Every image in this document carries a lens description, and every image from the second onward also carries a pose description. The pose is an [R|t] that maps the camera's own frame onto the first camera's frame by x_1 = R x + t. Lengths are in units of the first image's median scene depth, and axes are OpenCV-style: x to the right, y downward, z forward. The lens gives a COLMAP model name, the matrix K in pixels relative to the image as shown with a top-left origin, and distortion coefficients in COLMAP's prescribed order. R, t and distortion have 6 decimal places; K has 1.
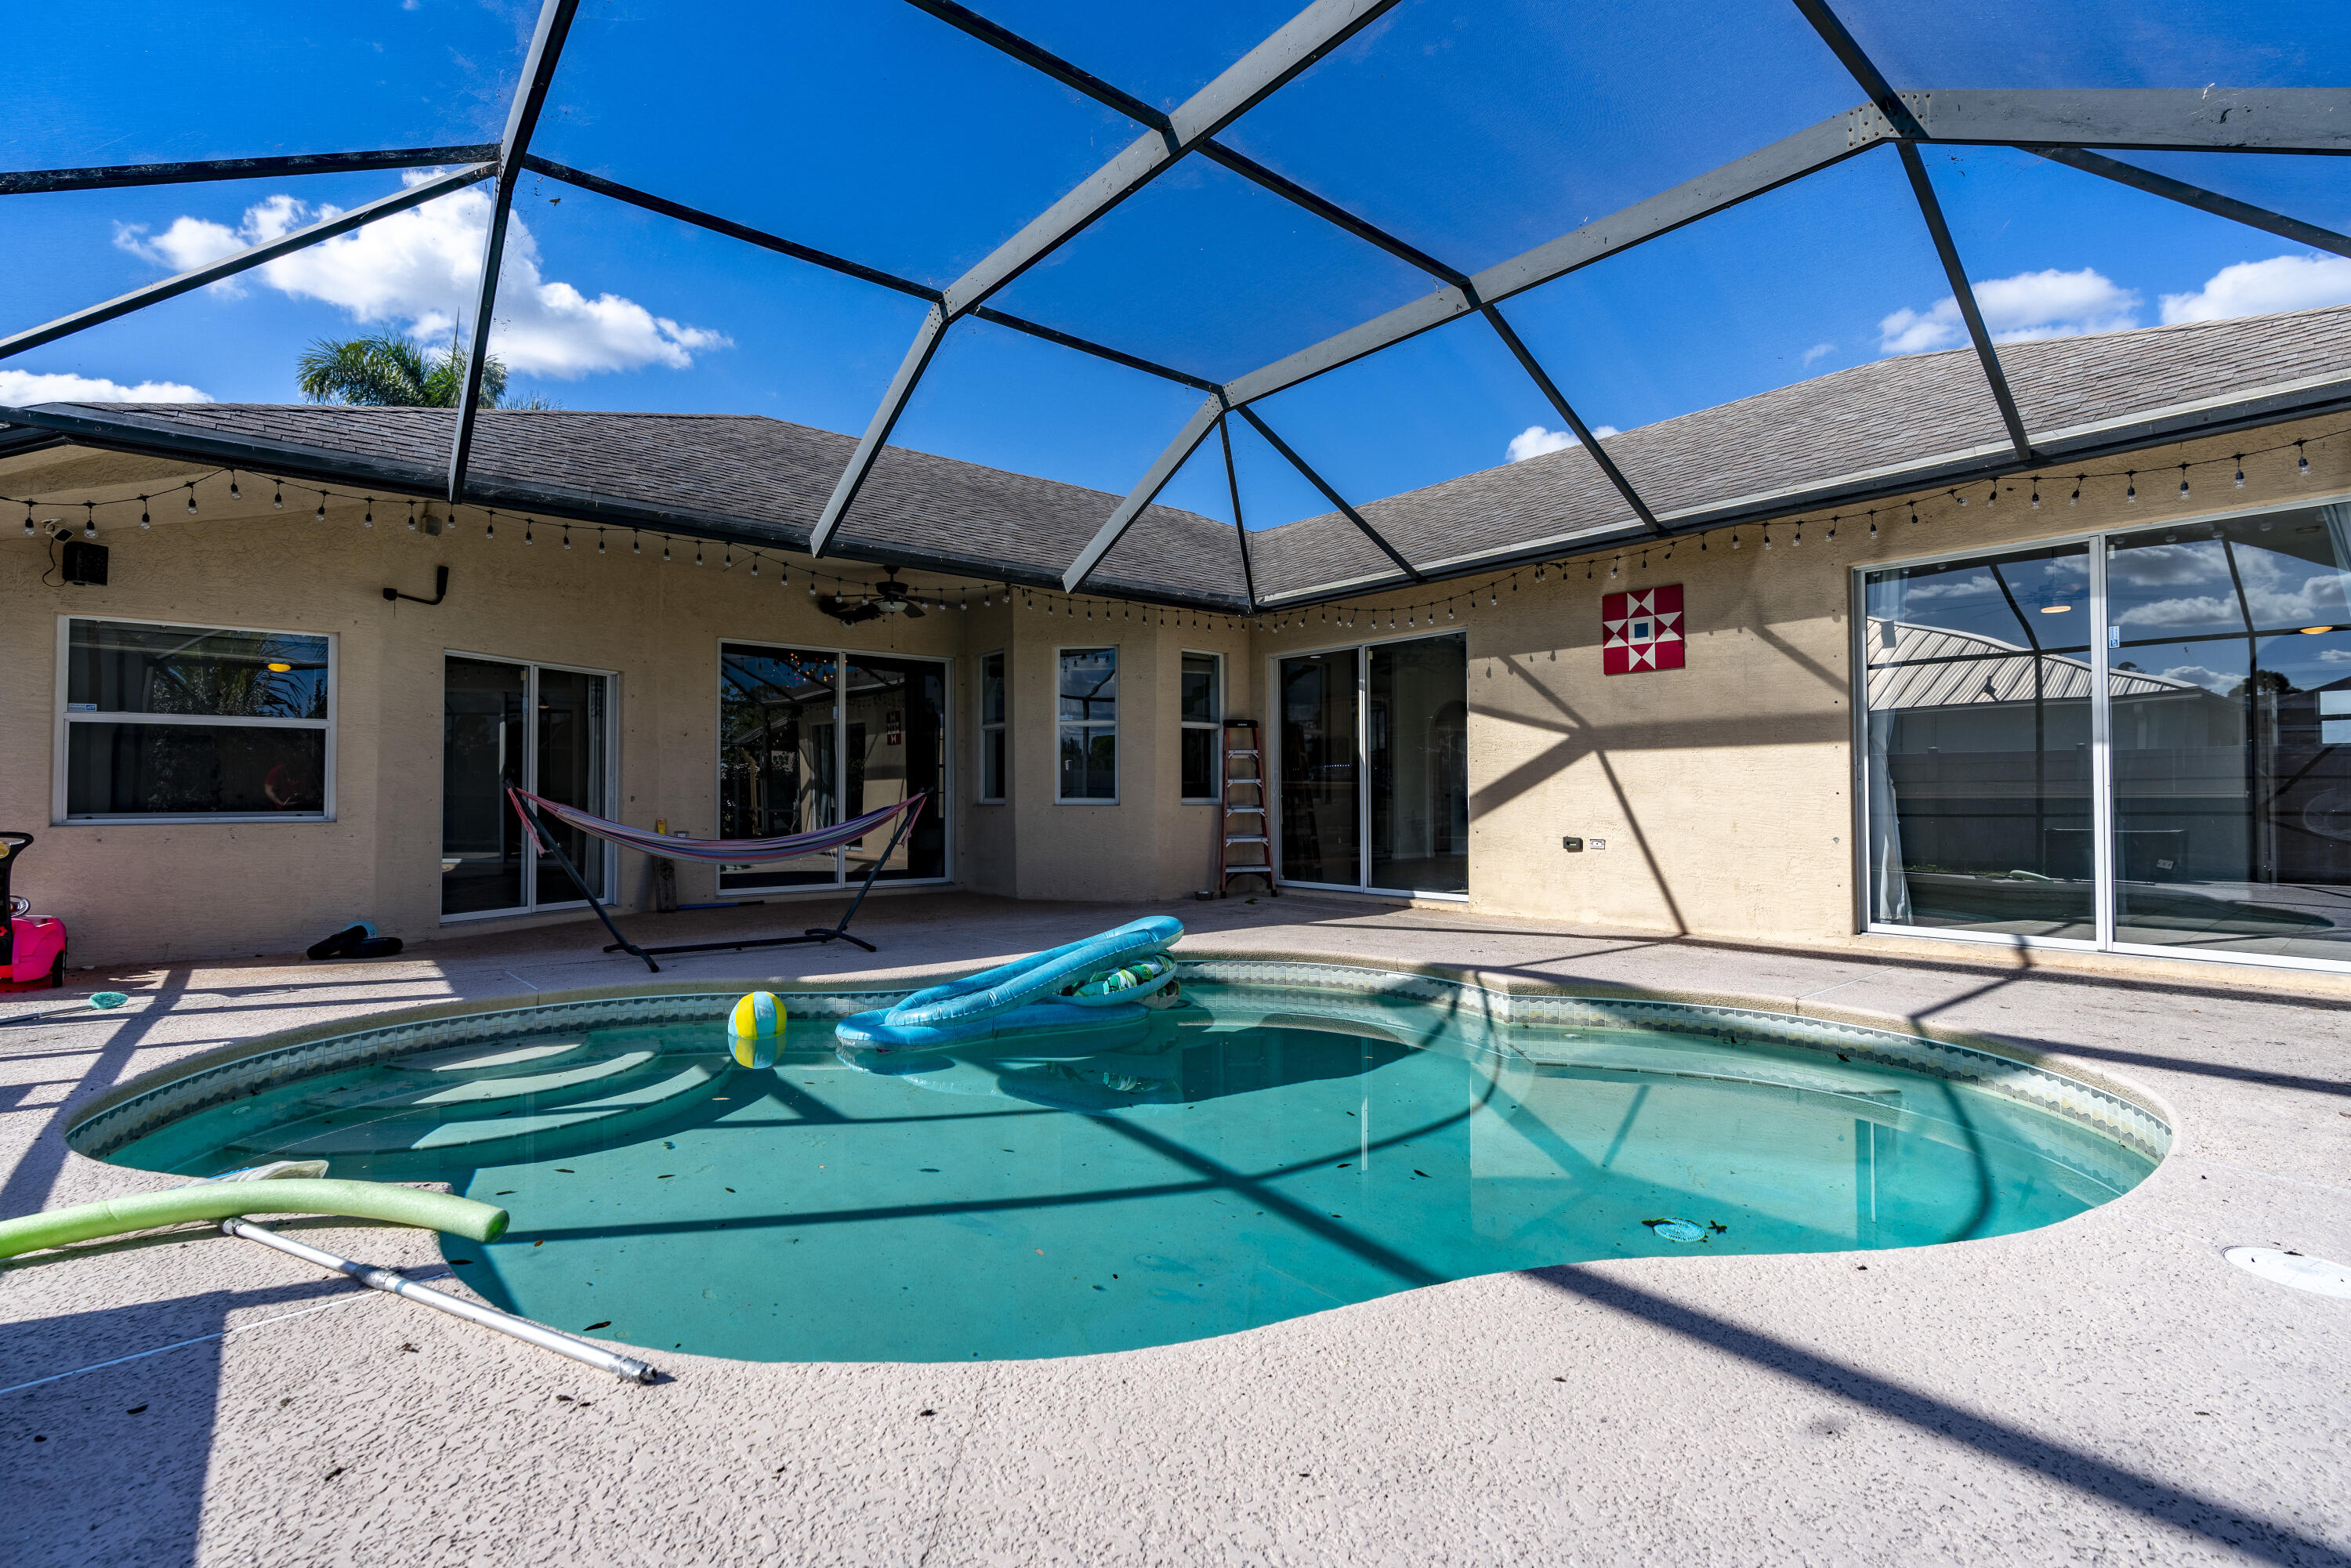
lens RADIAL K [[1058.9, 0, 1175.5], [0, 1058.9, 785.2], [0, 0, 1]] dist [-0.014993, 0.006978]
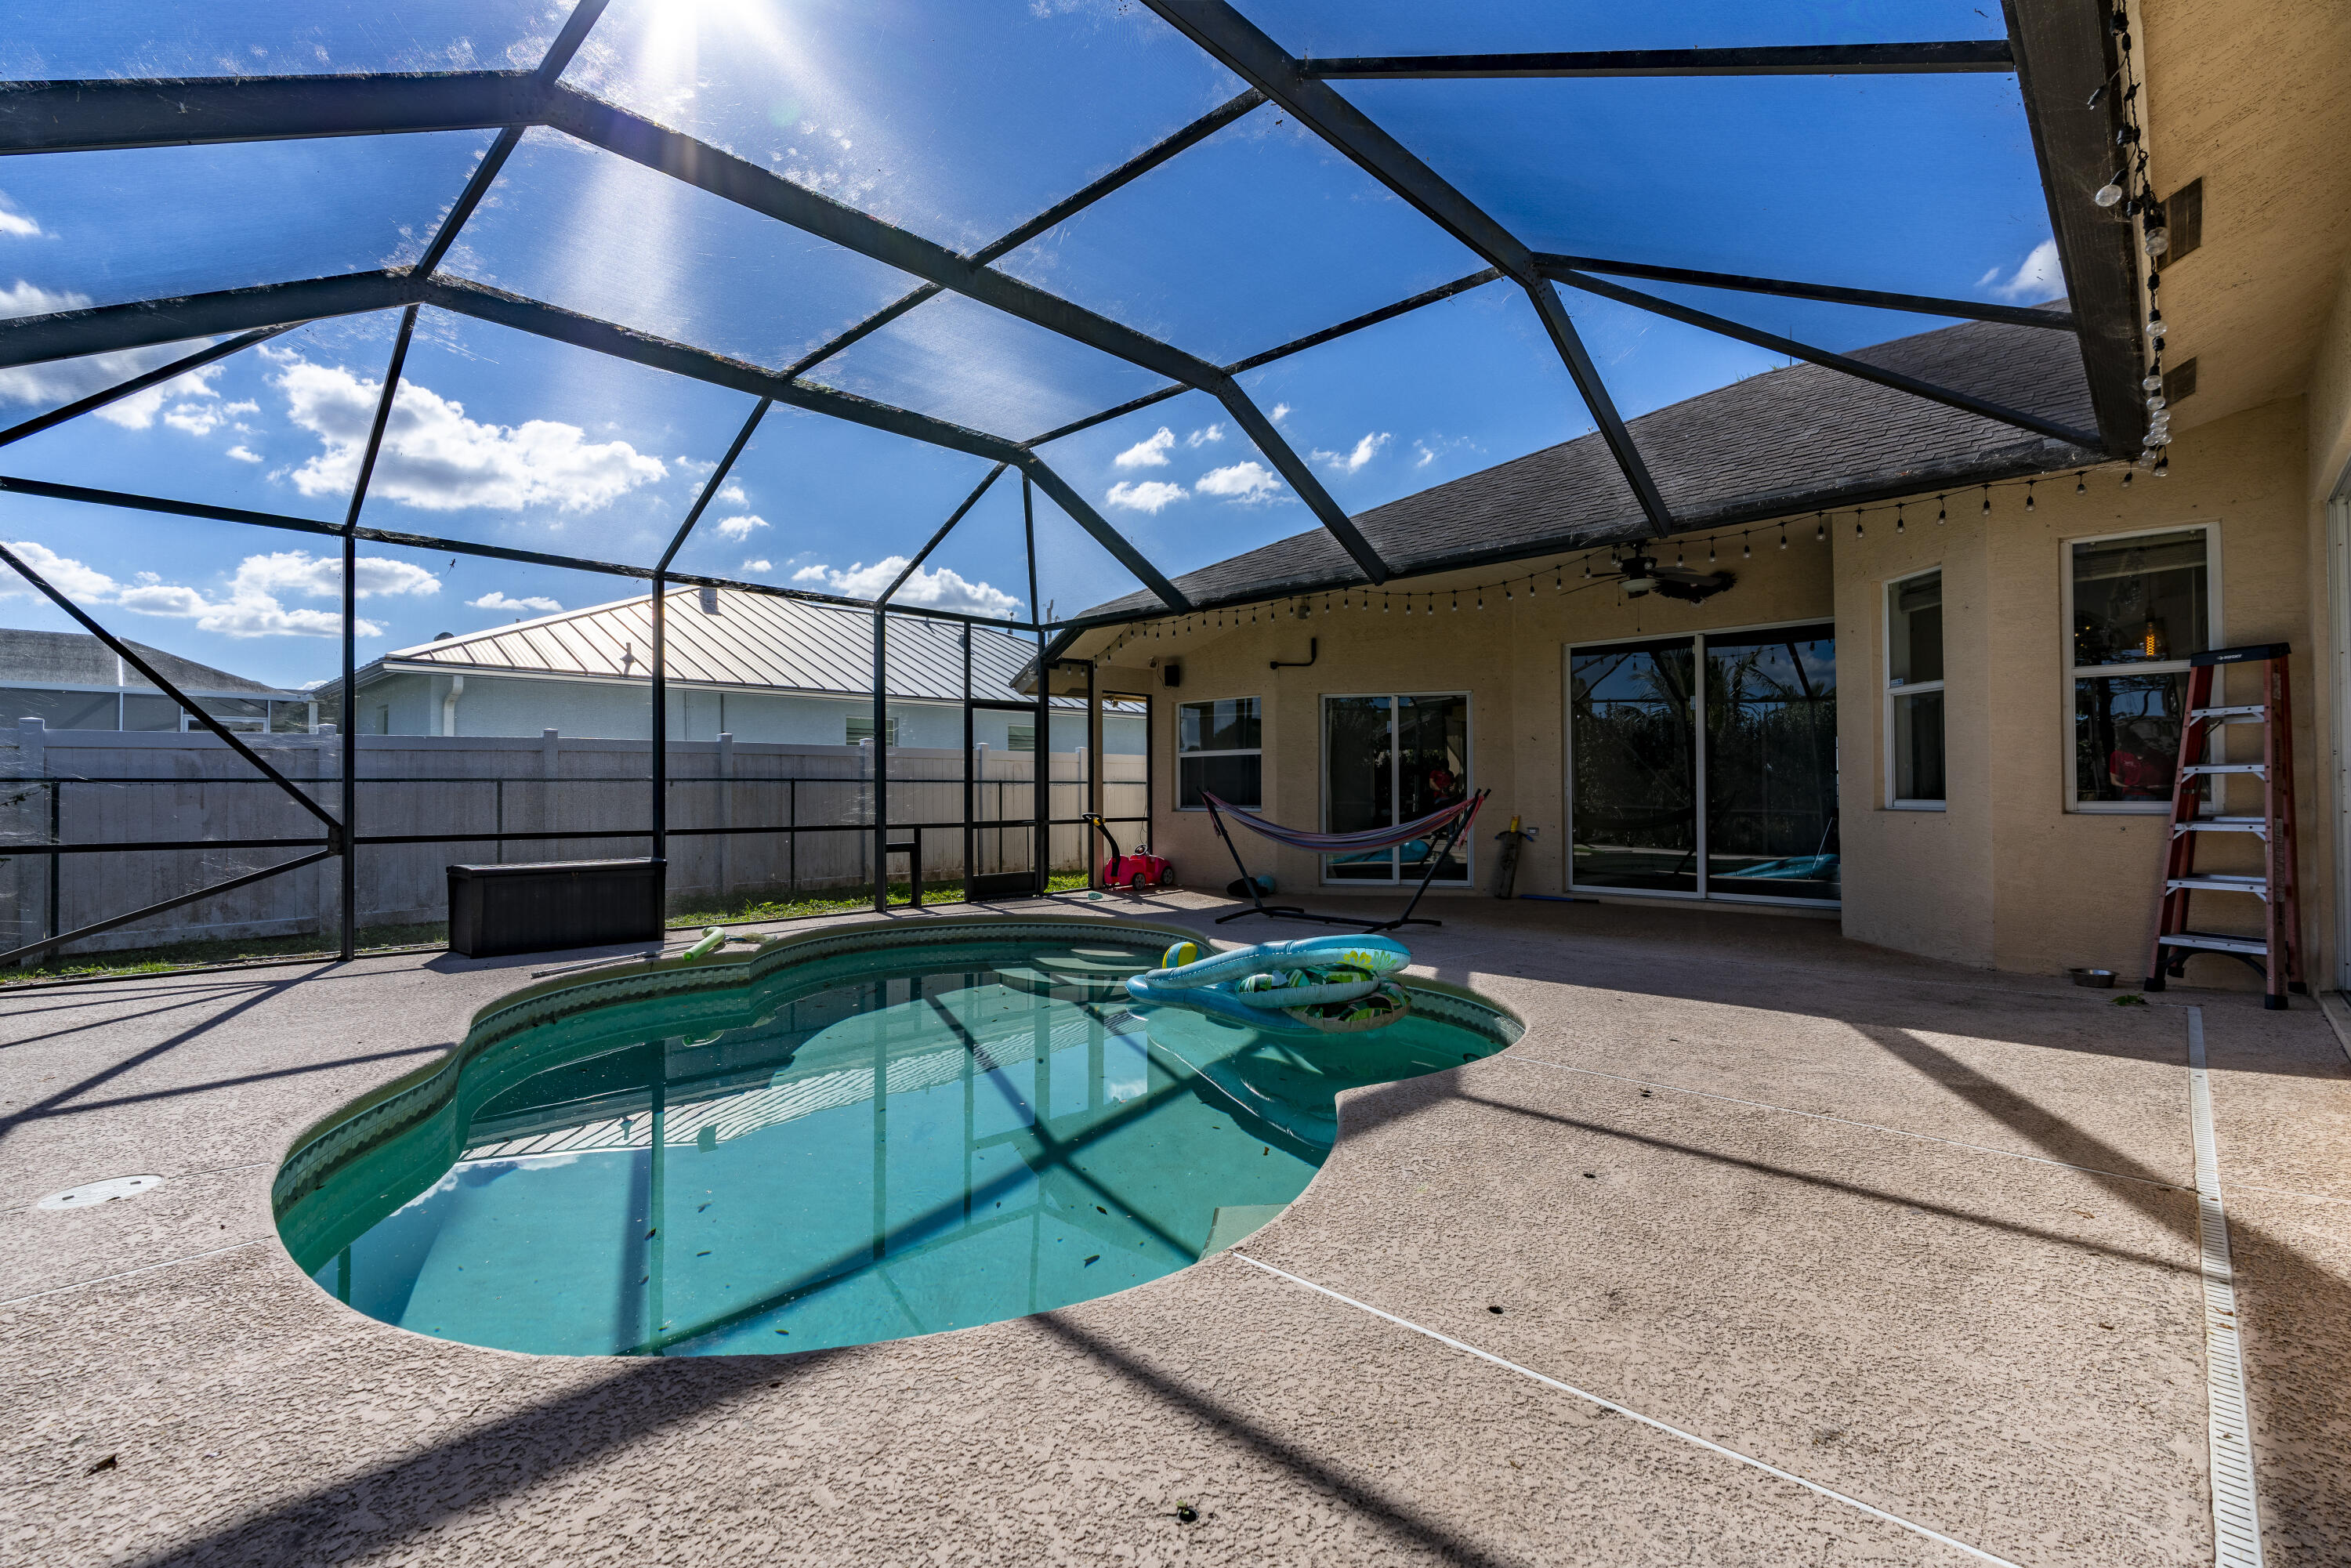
lens RADIAL K [[1058.9, 0, 1174.3], [0, 1058.9, 780.4], [0, 0, 1]] dist [-0.014993, 0.006978]
pose [[0.119669, -0.011246, -0.992750, 0.571655], [0.014421, 0.999850, -0.009588, -0.001097], [0.992709, -0.013169, 0.119813, 0.503912]]
